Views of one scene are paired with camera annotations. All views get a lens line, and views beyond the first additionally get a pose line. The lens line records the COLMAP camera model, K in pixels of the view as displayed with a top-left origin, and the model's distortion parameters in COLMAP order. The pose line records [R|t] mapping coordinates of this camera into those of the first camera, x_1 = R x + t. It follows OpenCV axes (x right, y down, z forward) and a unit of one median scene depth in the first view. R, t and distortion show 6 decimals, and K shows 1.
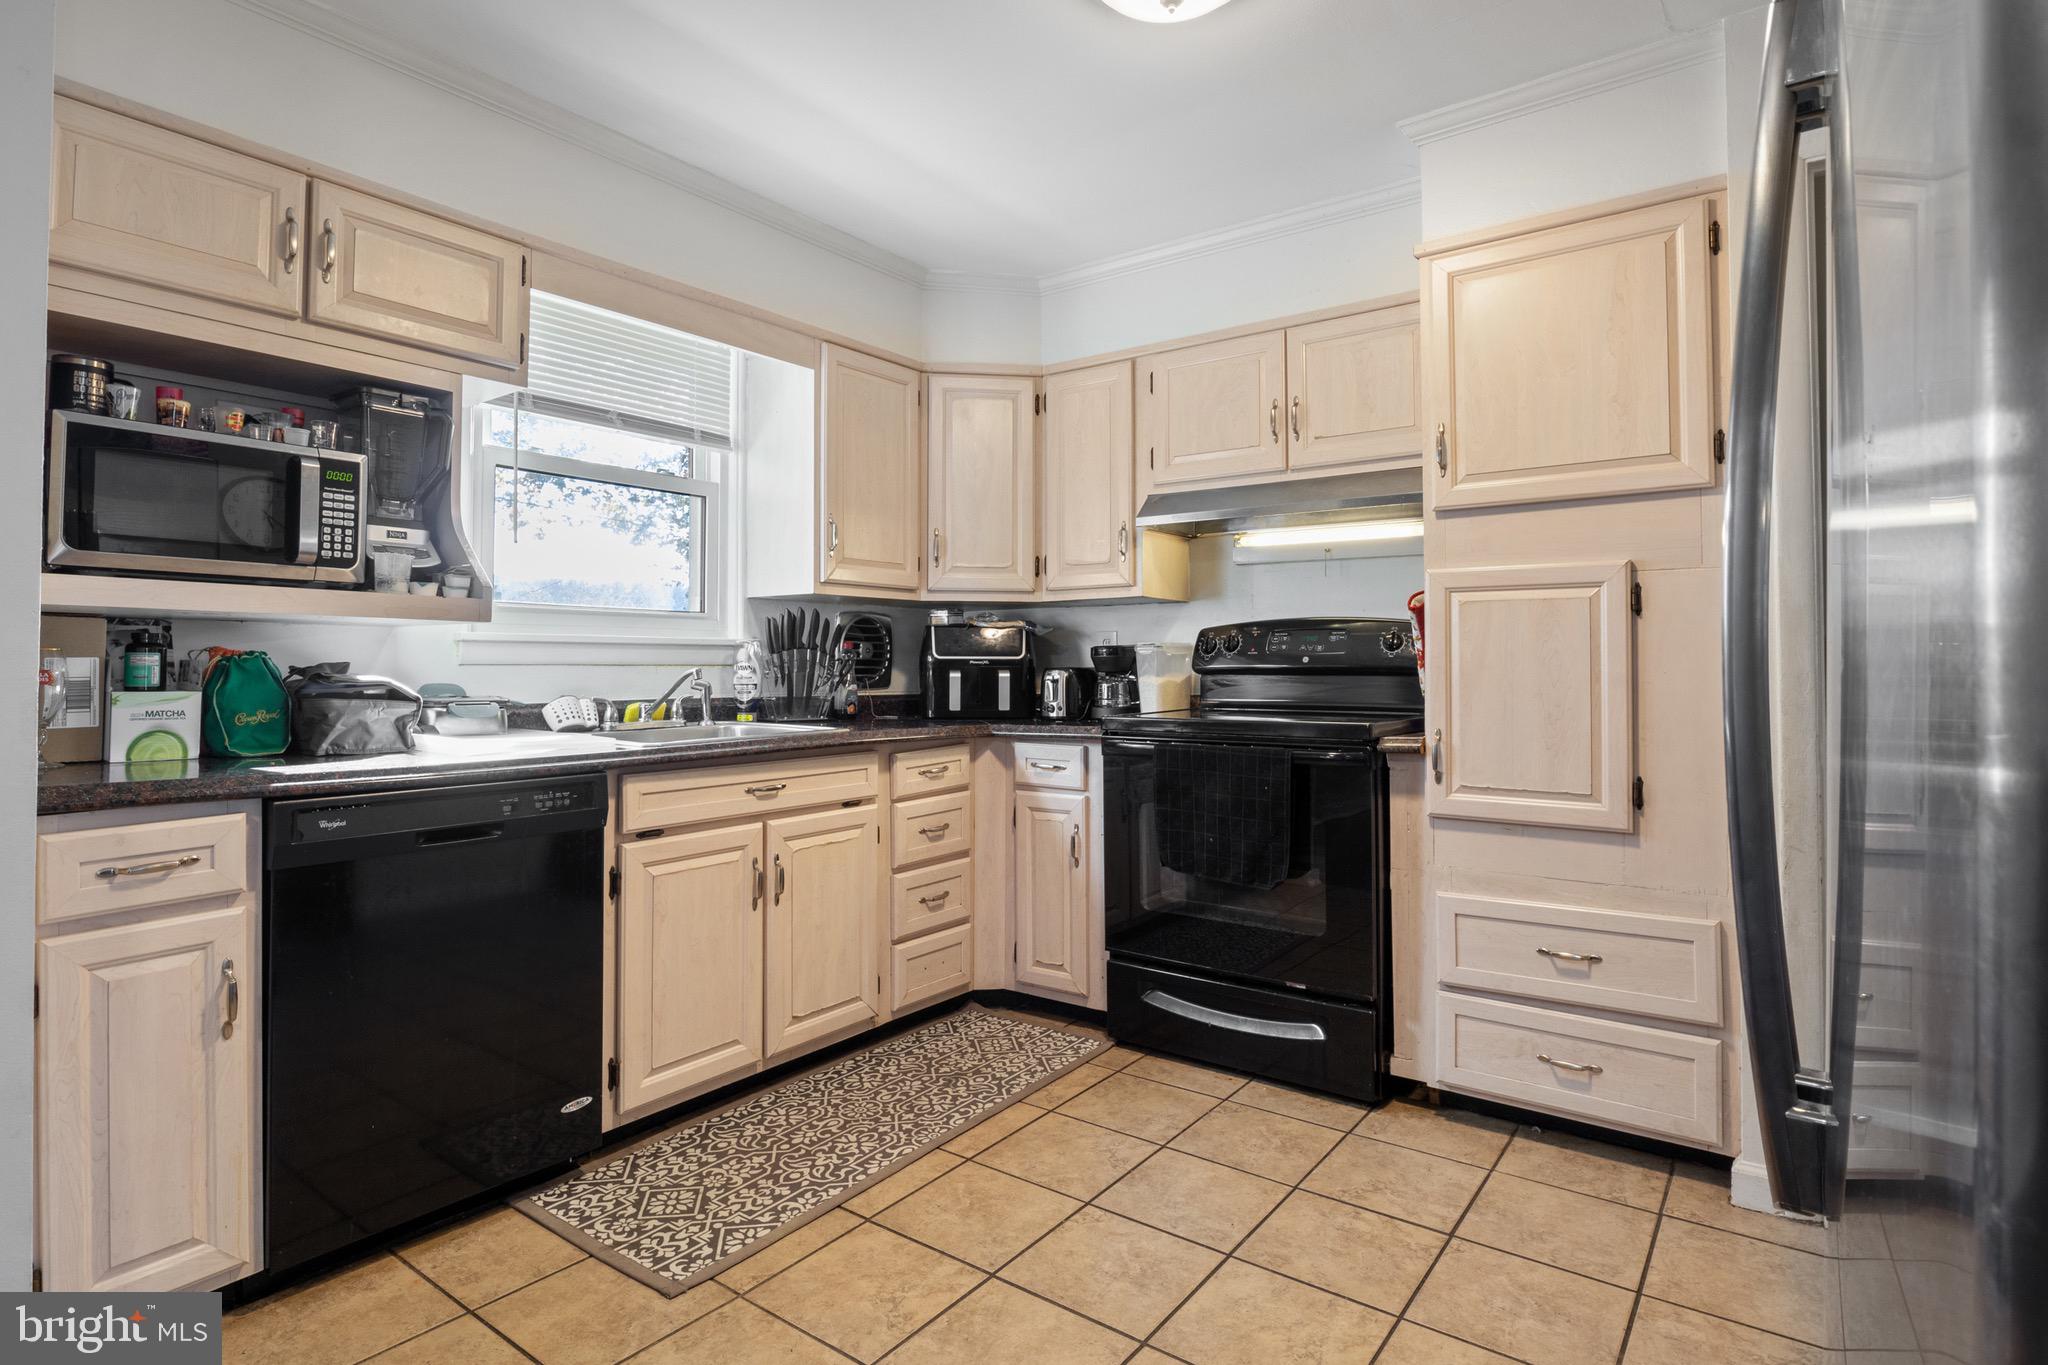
lens RADIAL K [[1061.5, 0, 1013.4], [0, 1061.5, 640.6], [0, 0, 1]] dist [-0.012572, 0.002681]
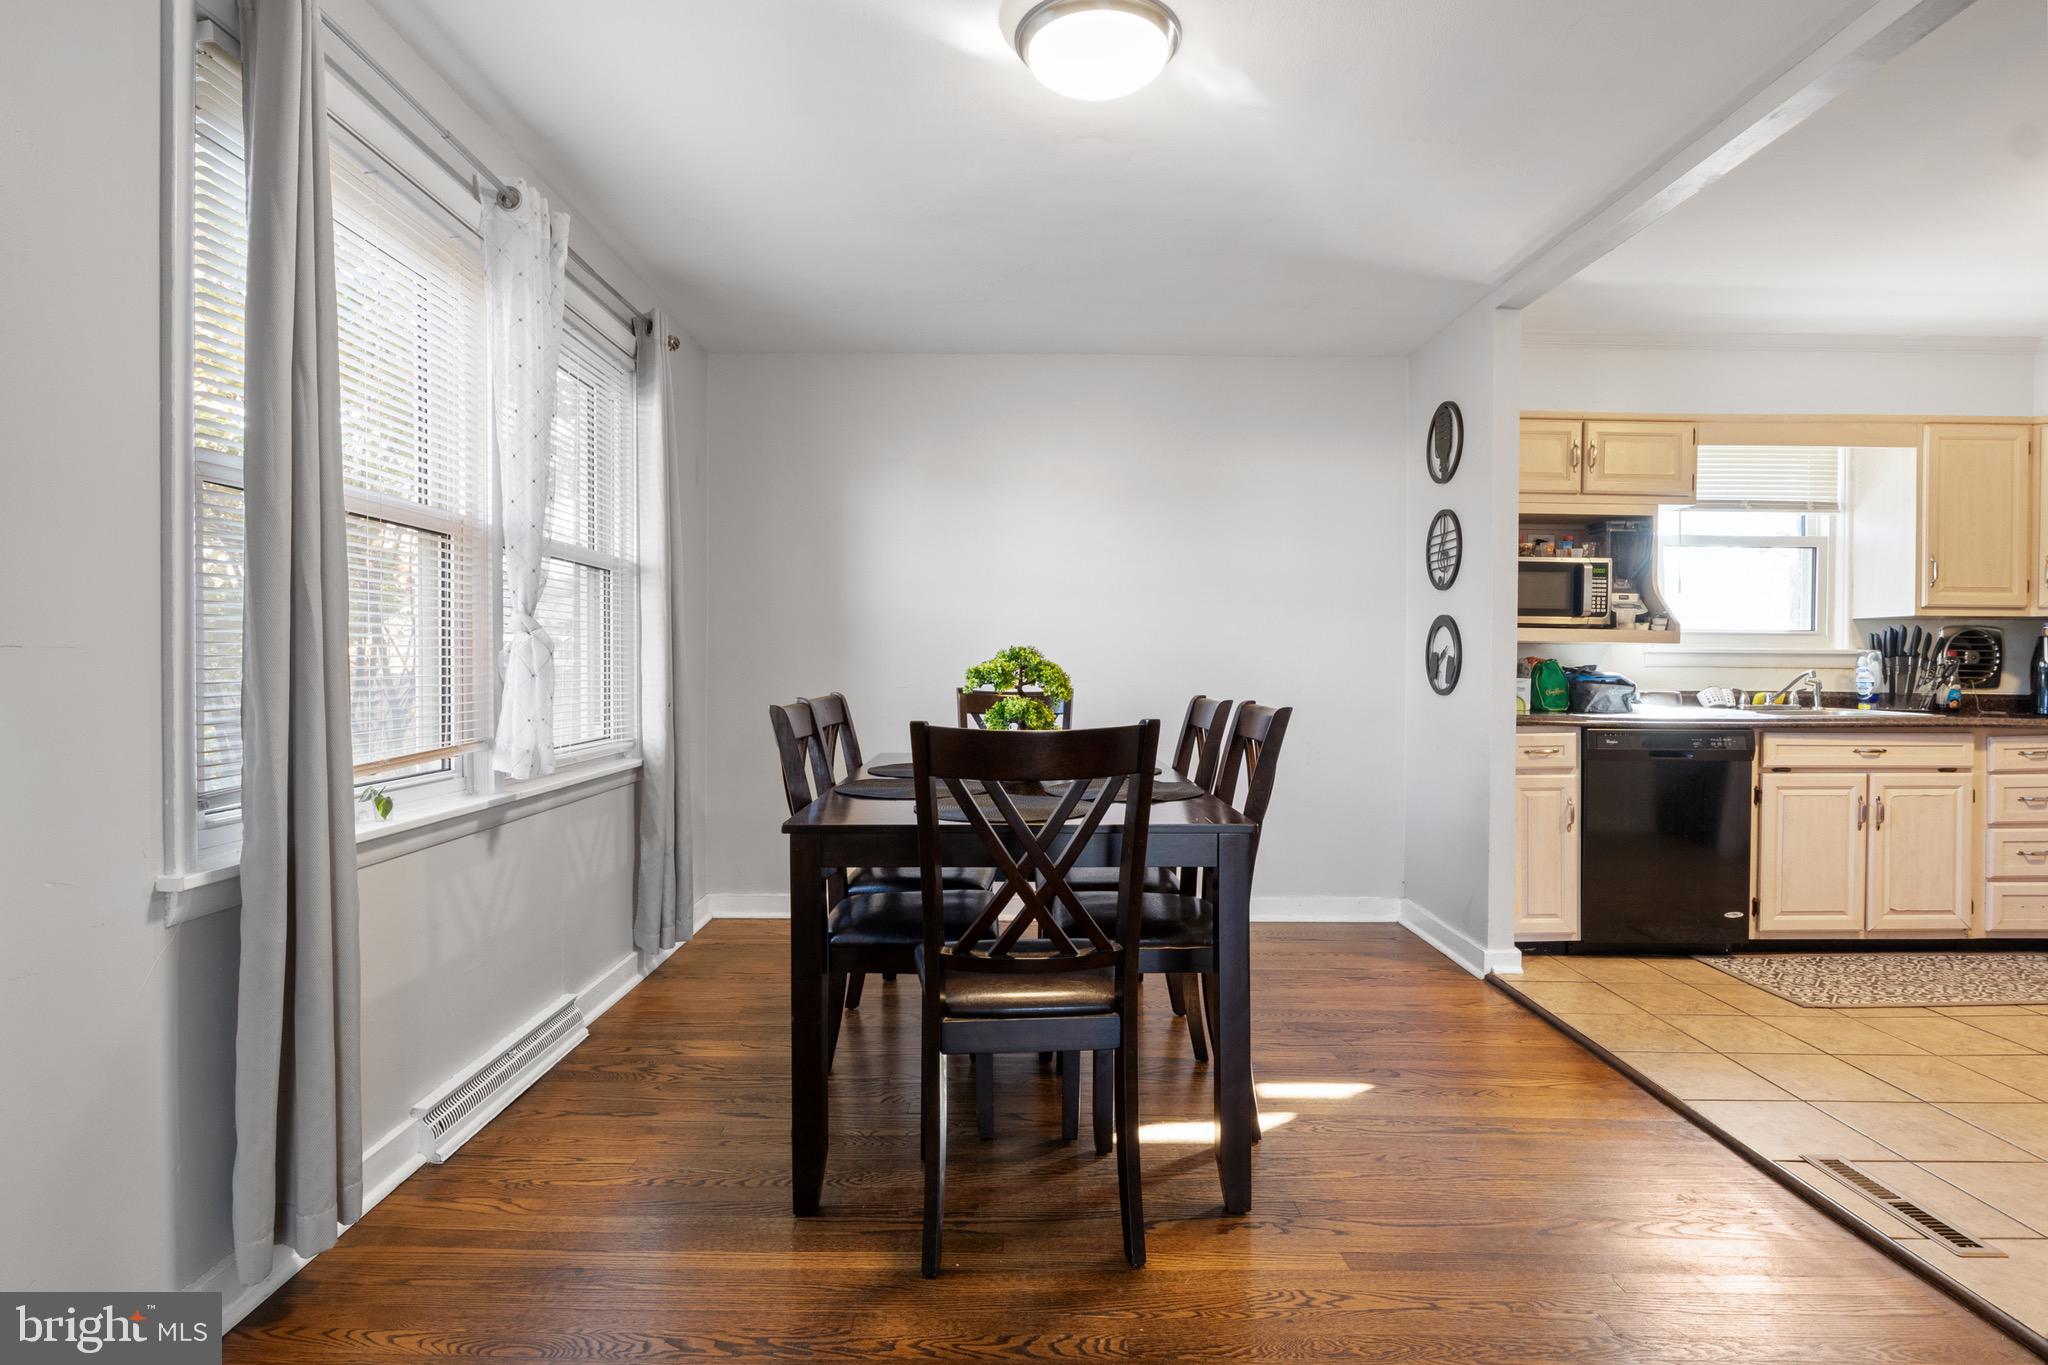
lens RADIAL K [[1024.3, 0, 1016.4], [0, 1024.3, 669.9], [0, 0, 1]] dist [-0.006382, -0.002272]
pose [[0.603679, 0.011905, -0.797138, 0.193229], [0.010398, 0.999686, 0.022805, -0.021263], [0.797159, -0.022055, 0.603366, -0.864537]]
